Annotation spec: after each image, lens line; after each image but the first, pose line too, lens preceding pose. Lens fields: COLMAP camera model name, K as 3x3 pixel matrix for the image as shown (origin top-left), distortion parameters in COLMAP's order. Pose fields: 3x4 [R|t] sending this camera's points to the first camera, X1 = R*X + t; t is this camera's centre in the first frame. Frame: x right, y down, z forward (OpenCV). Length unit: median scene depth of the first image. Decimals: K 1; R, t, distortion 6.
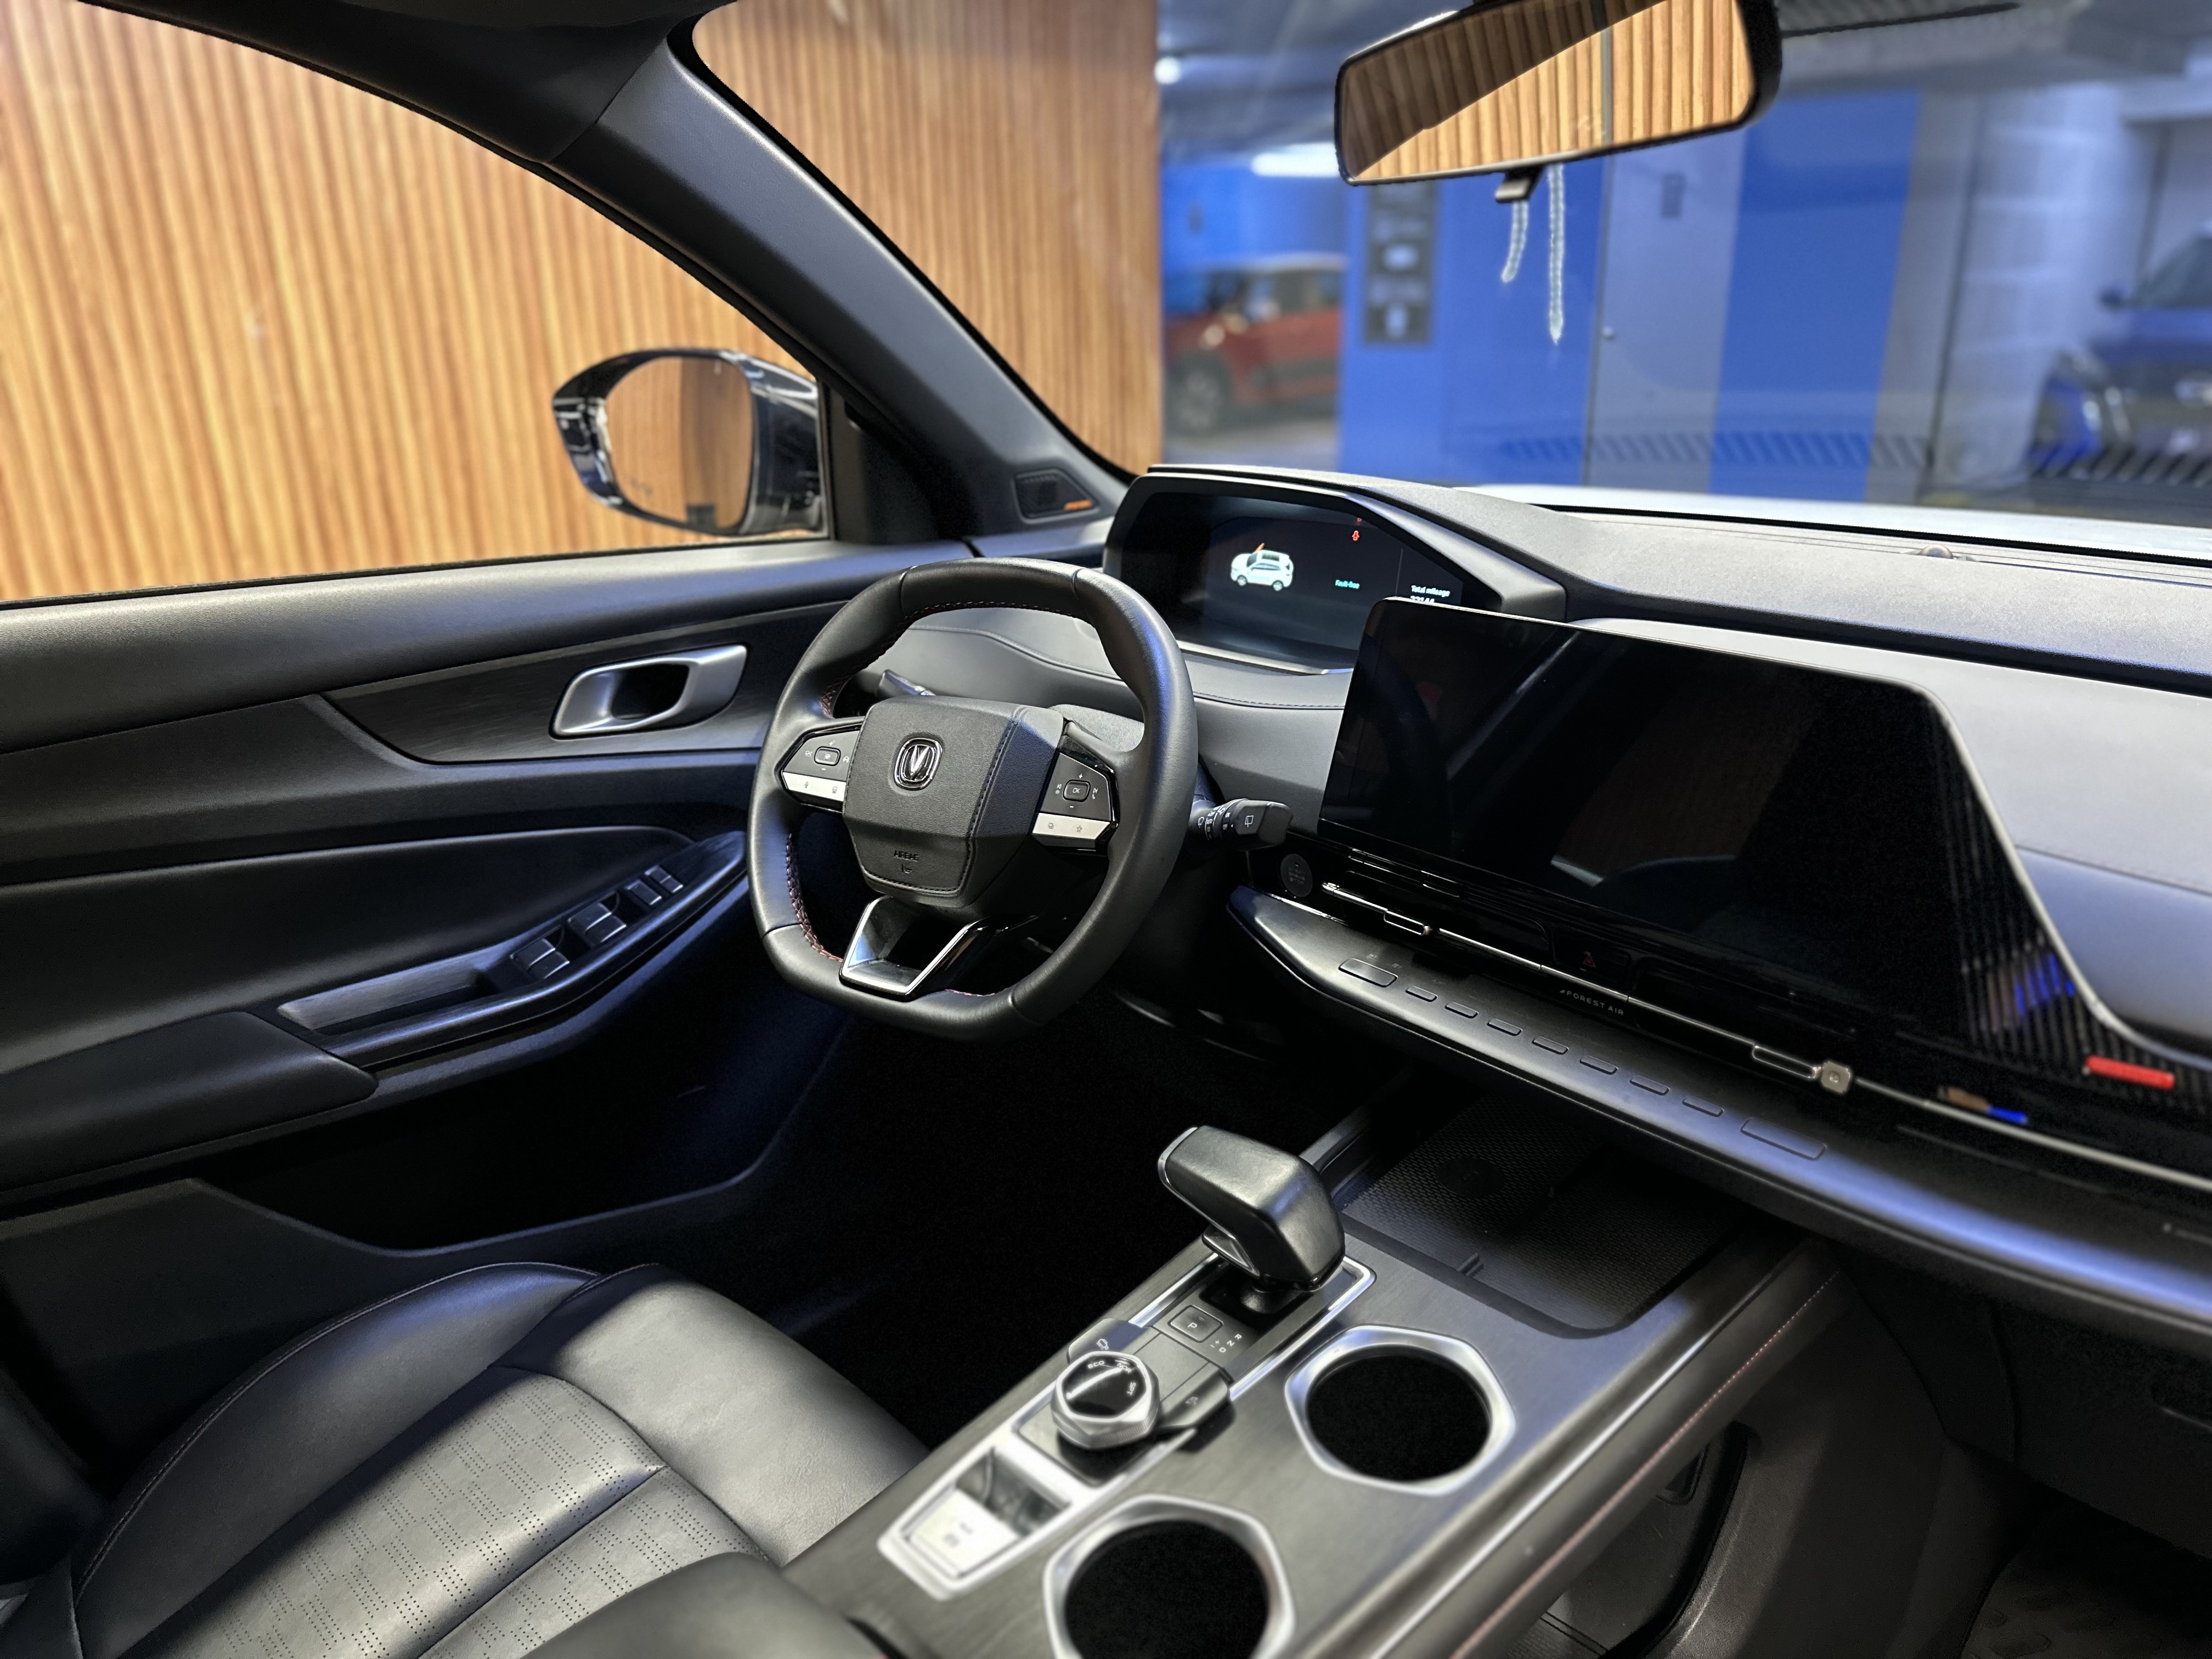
lens RADIAL K [[1586.6, 0, 1104.8], [0, 1586.6, 830.9], [0, 0, 1]] dist [0.043473, -0.033671]
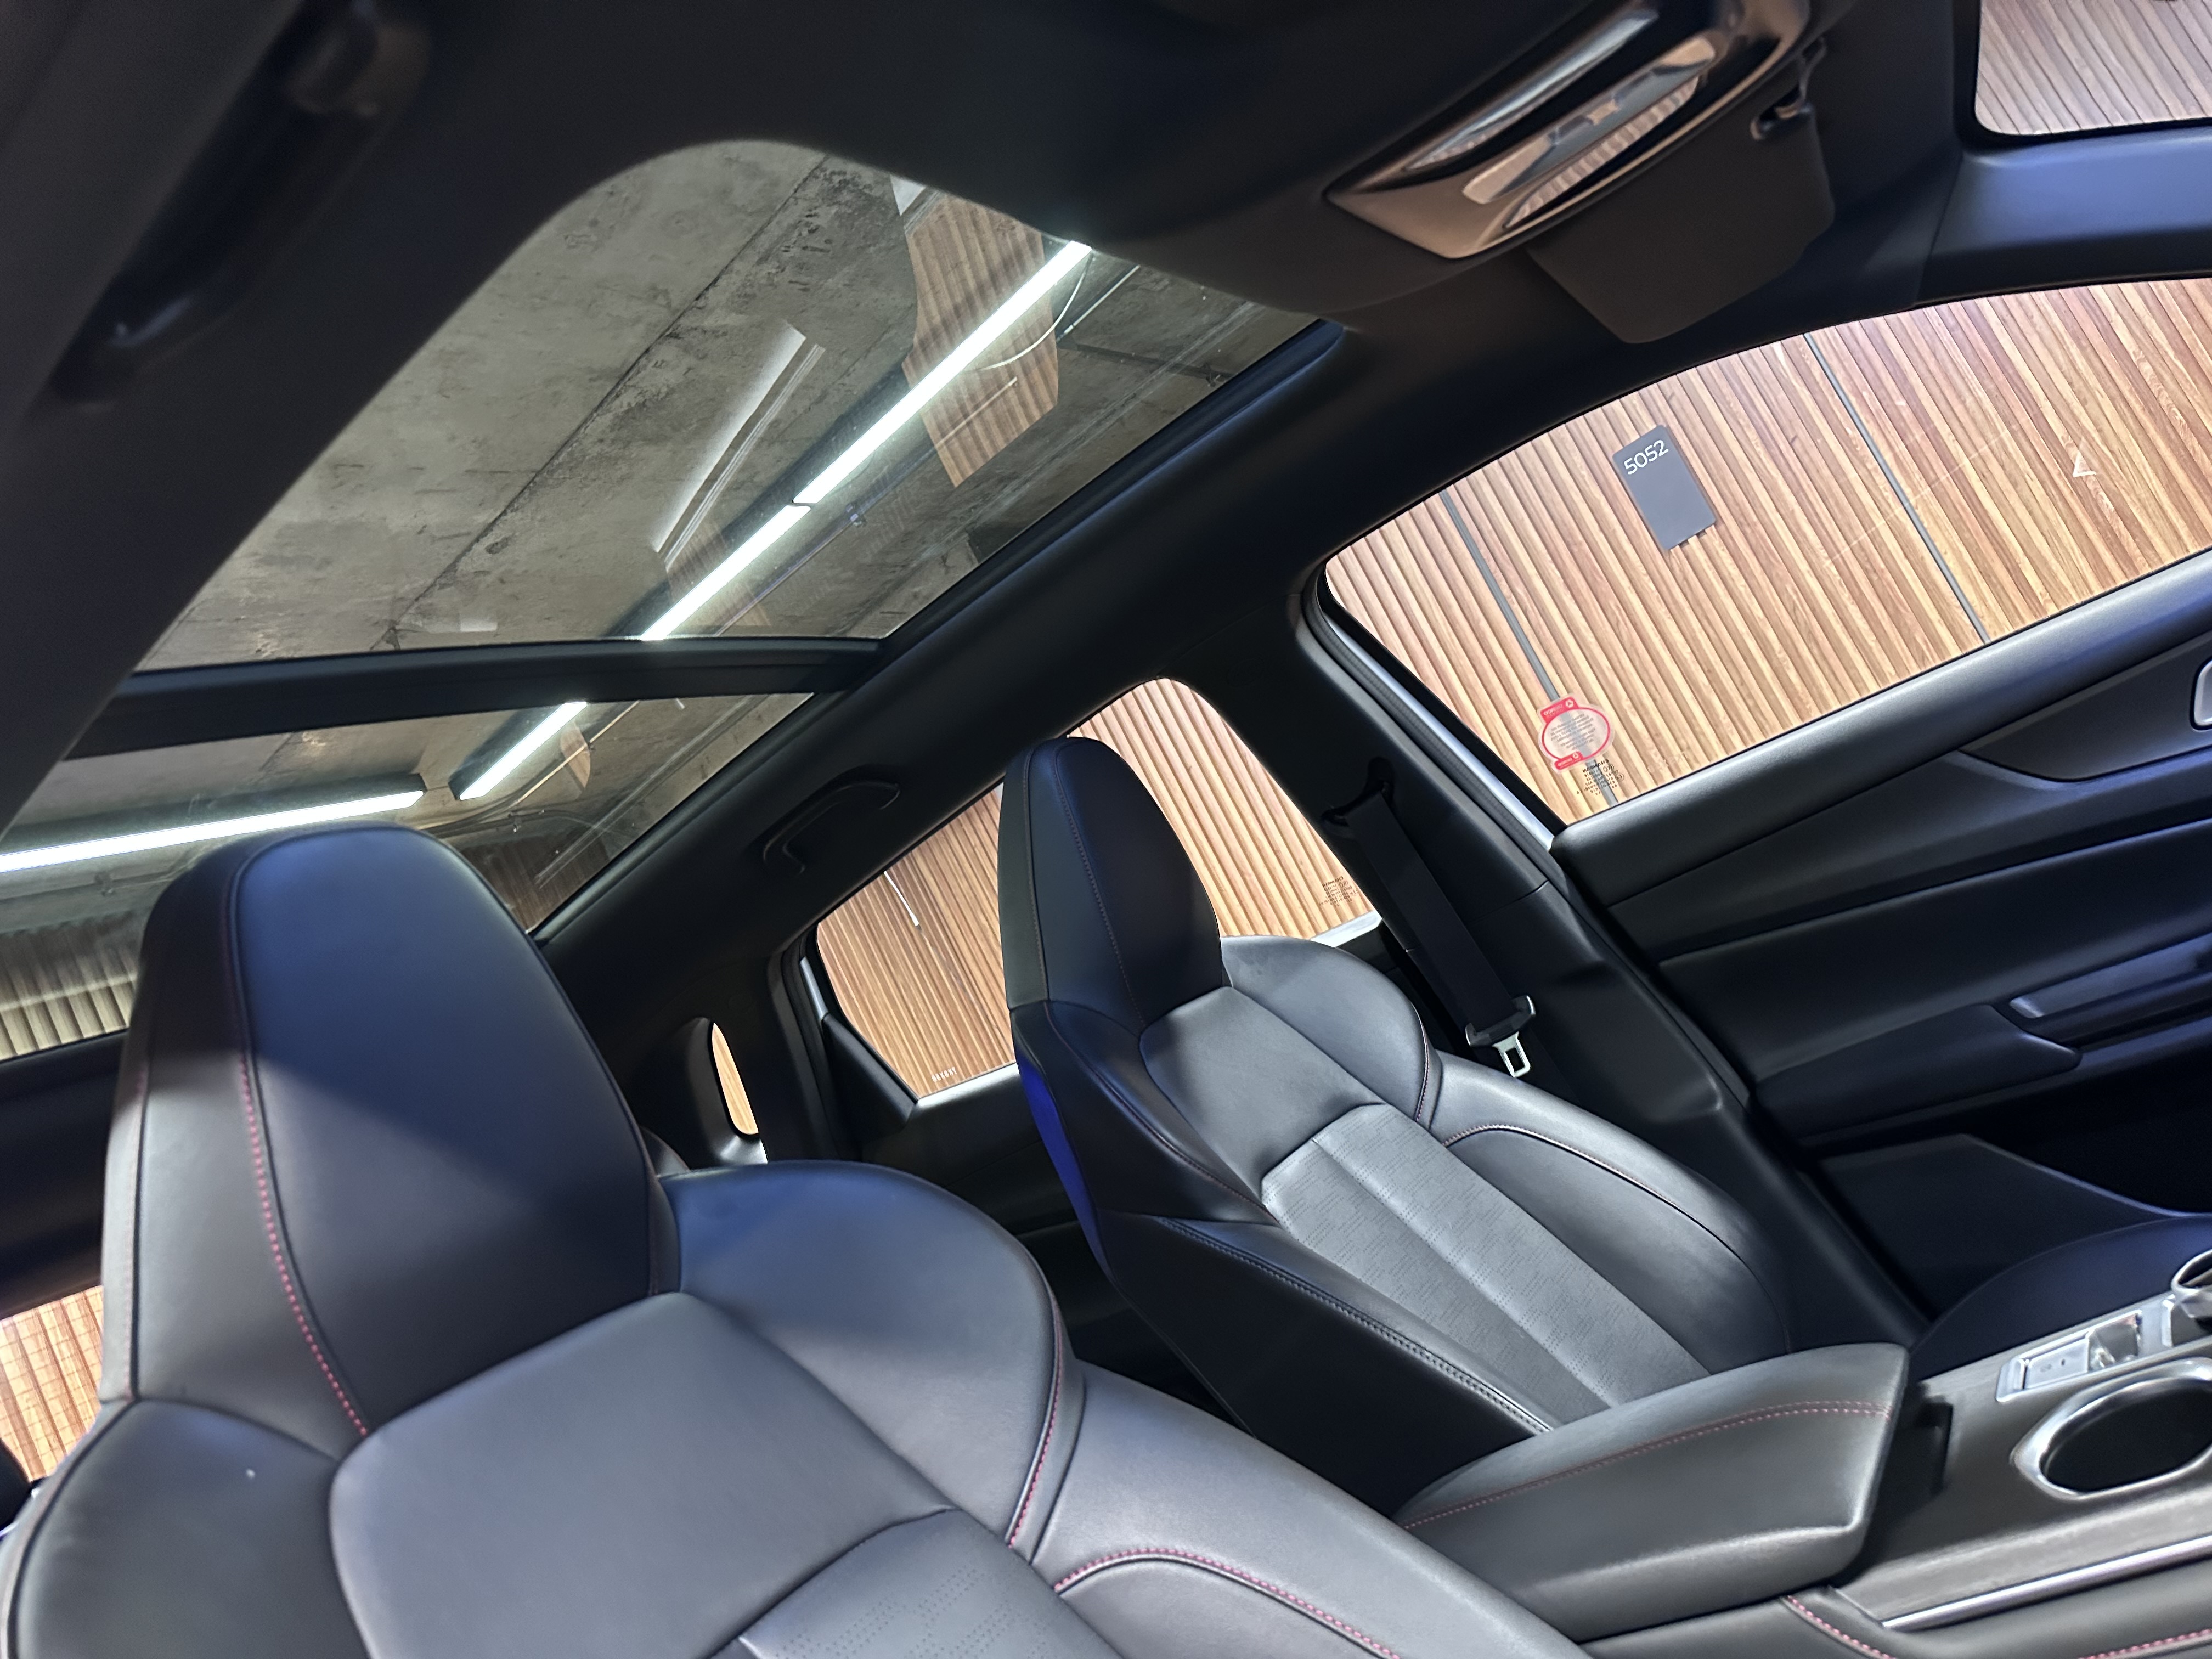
lens RADIAL K [[1586.6, 0, 1091.4], [0, 1586.6, 836.3], [0, 0, 1]] dist [0.043473, -0.033671]
pose [[0.147099, -0.182622, -0.972117, 0.600531], [0.121562, 0.978695, -0.165463, 0.102145], [0.981624, -0.093833, 0.166165, 0.105726]]
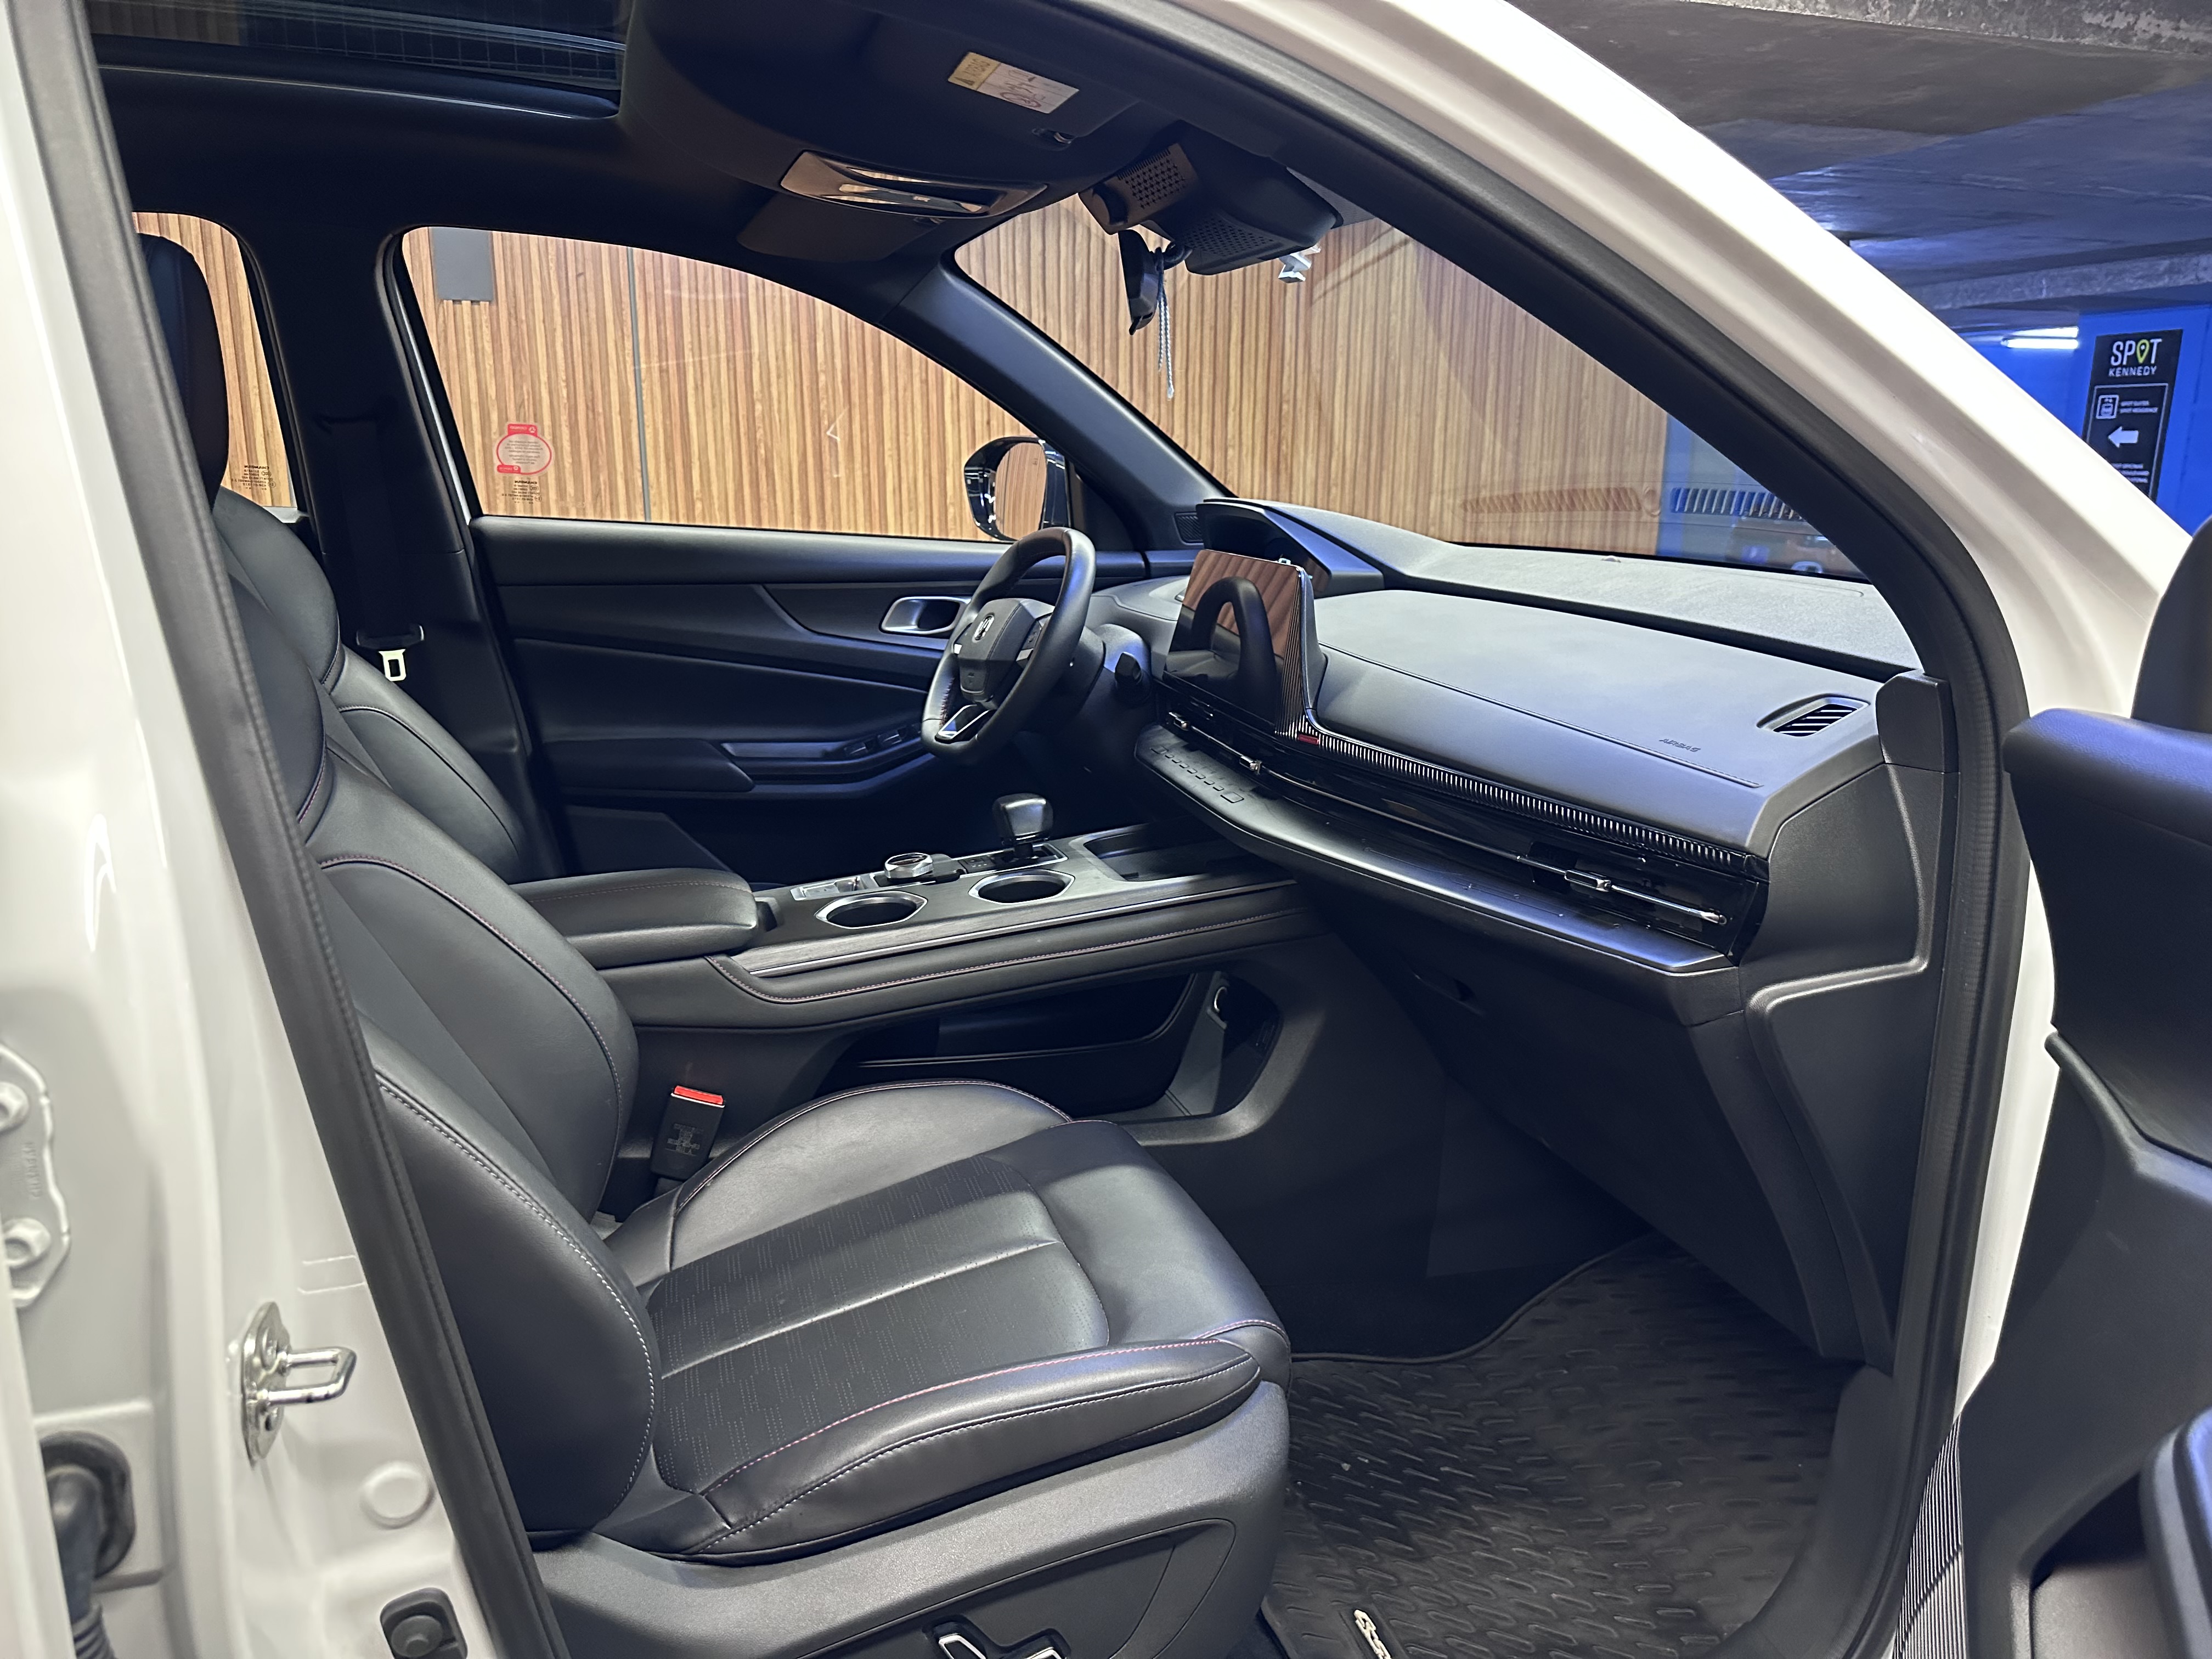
lens RADIAL K [[1586.6, 0, 1112.9], [0, 1586.6, 843.5], [0, 0, 1]] dist [0.043473, -0.033671]
pose [[0.886108, 0.137251, -0.442691, 0.774713], [-0.179800, 0.982142, -0.055394, 0.248638], [0.427183, 0.128681, 0.894962, -0.513828]]
